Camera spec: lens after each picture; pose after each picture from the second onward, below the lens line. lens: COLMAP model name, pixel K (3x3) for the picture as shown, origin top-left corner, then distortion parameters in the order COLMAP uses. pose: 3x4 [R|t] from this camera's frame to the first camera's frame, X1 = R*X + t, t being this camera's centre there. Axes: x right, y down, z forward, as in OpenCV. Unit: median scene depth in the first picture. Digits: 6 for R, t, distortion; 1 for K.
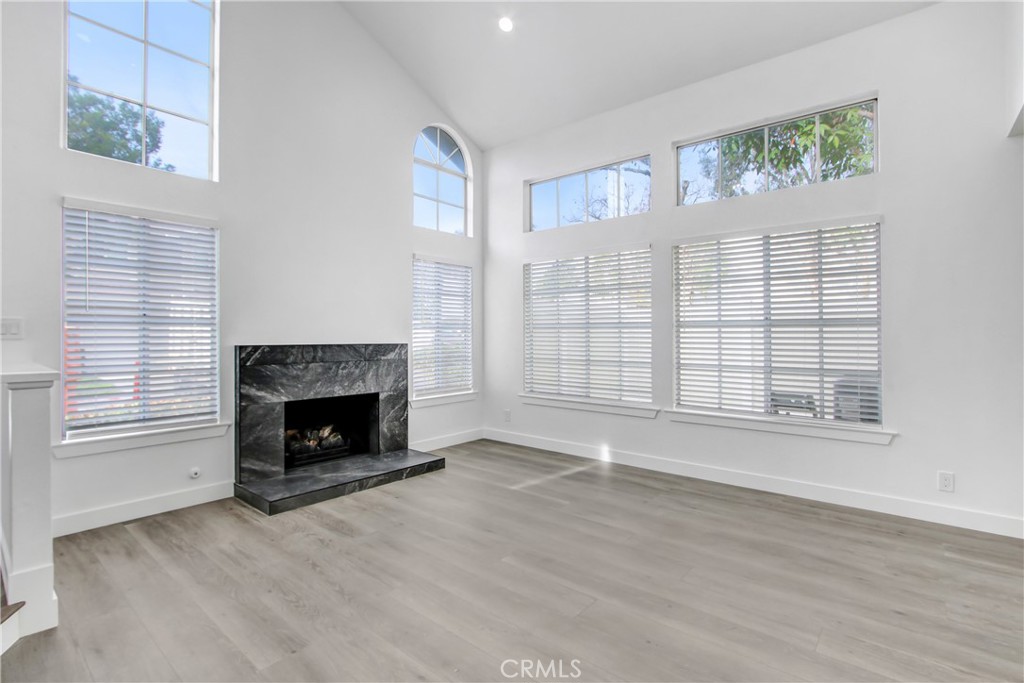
lens RADIAL K [[496.9, 0, 507.5], [0, 496.9, 333.5], [0, 0, 1]] dist [-0.006335, -0.000473]
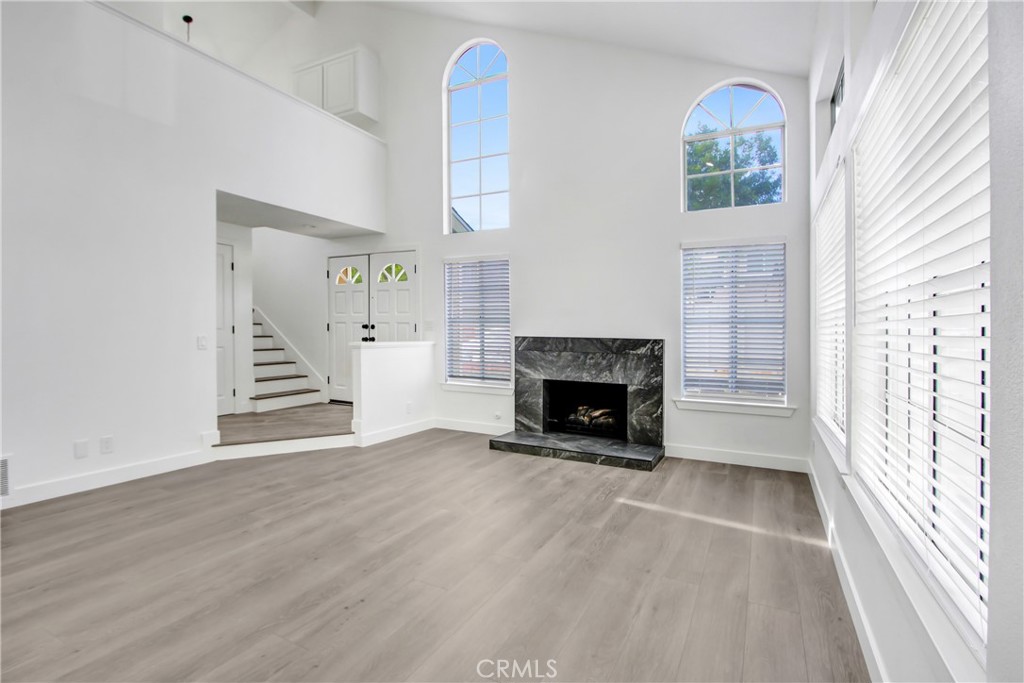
lens RADIAL K [[496.9, 0, 507.5], [0, 496.9, 338.6], [0, 0, 1]] dist [-0.006335, -0.000473]
pose [[0.228065, 0.018905, -0.973462, 0.756000], [-0.007260, 0.999817, 0.017715, 0.004244], [0.973619, 0.003027, 0.228160, 0.543062]]
